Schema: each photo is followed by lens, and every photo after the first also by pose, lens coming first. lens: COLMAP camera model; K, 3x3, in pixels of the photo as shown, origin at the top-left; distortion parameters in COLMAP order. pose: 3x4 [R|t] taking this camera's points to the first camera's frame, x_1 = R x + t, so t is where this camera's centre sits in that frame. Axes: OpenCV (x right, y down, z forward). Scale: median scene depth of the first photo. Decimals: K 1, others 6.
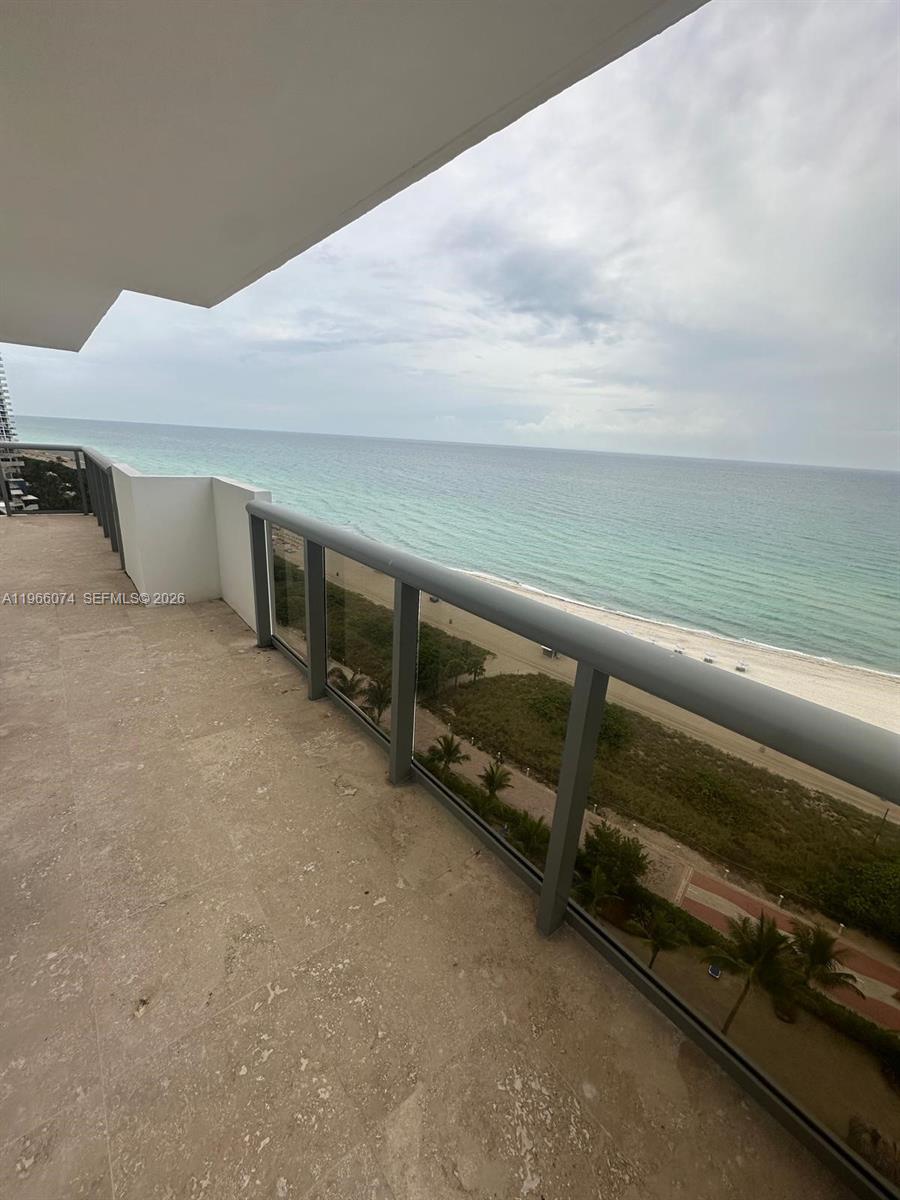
lens RADIAL K [[477.5, 0, 449.9], [0, 477.5, 598.6], [0, 0, 1]] dist [0.001639, 0.000276]
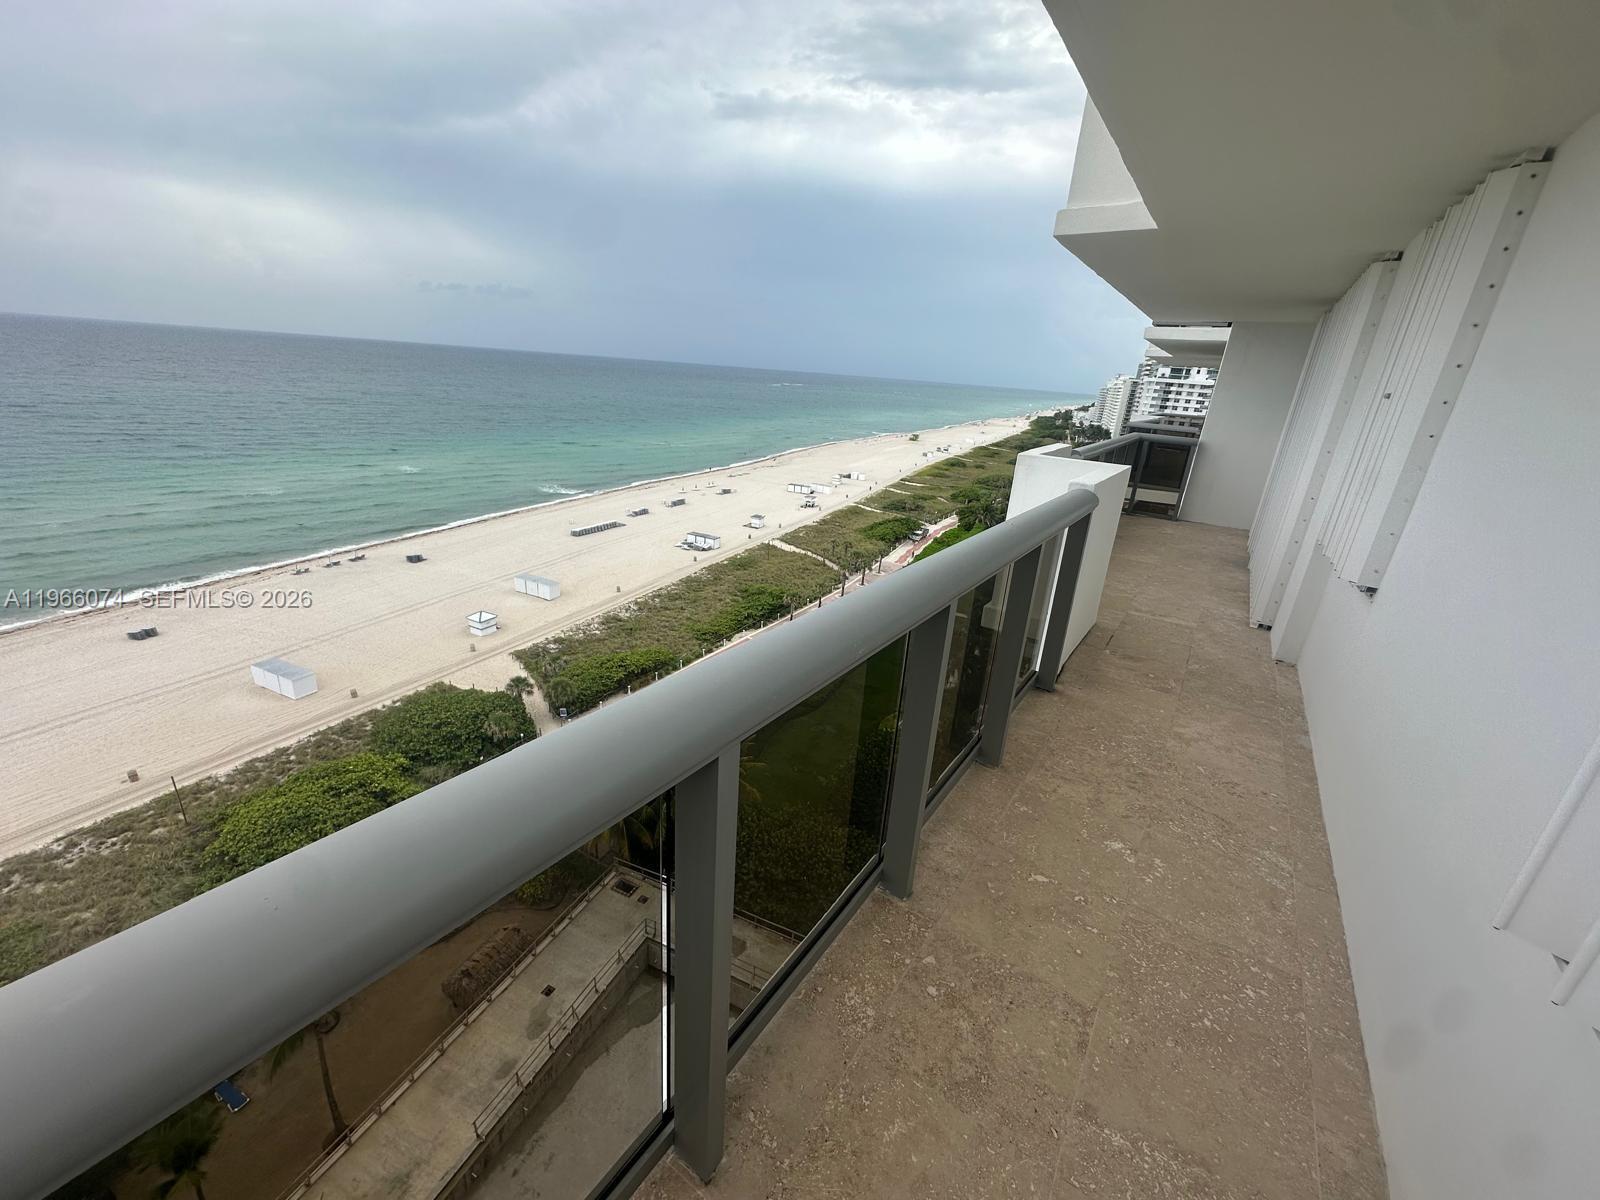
lens RADIAL K [[636.7, 0, 797.5], [0, 636.7, 600.4], [0, 0, 1]] dist [0.001639, 0.000276]
pose [[-0.281676, -0.401740, 0.871357, -0.117752], [0.214020, 0.858943, 0.465201, -0.052085], [-0.935336, 0.317524, -0.155963, 0.134782]]
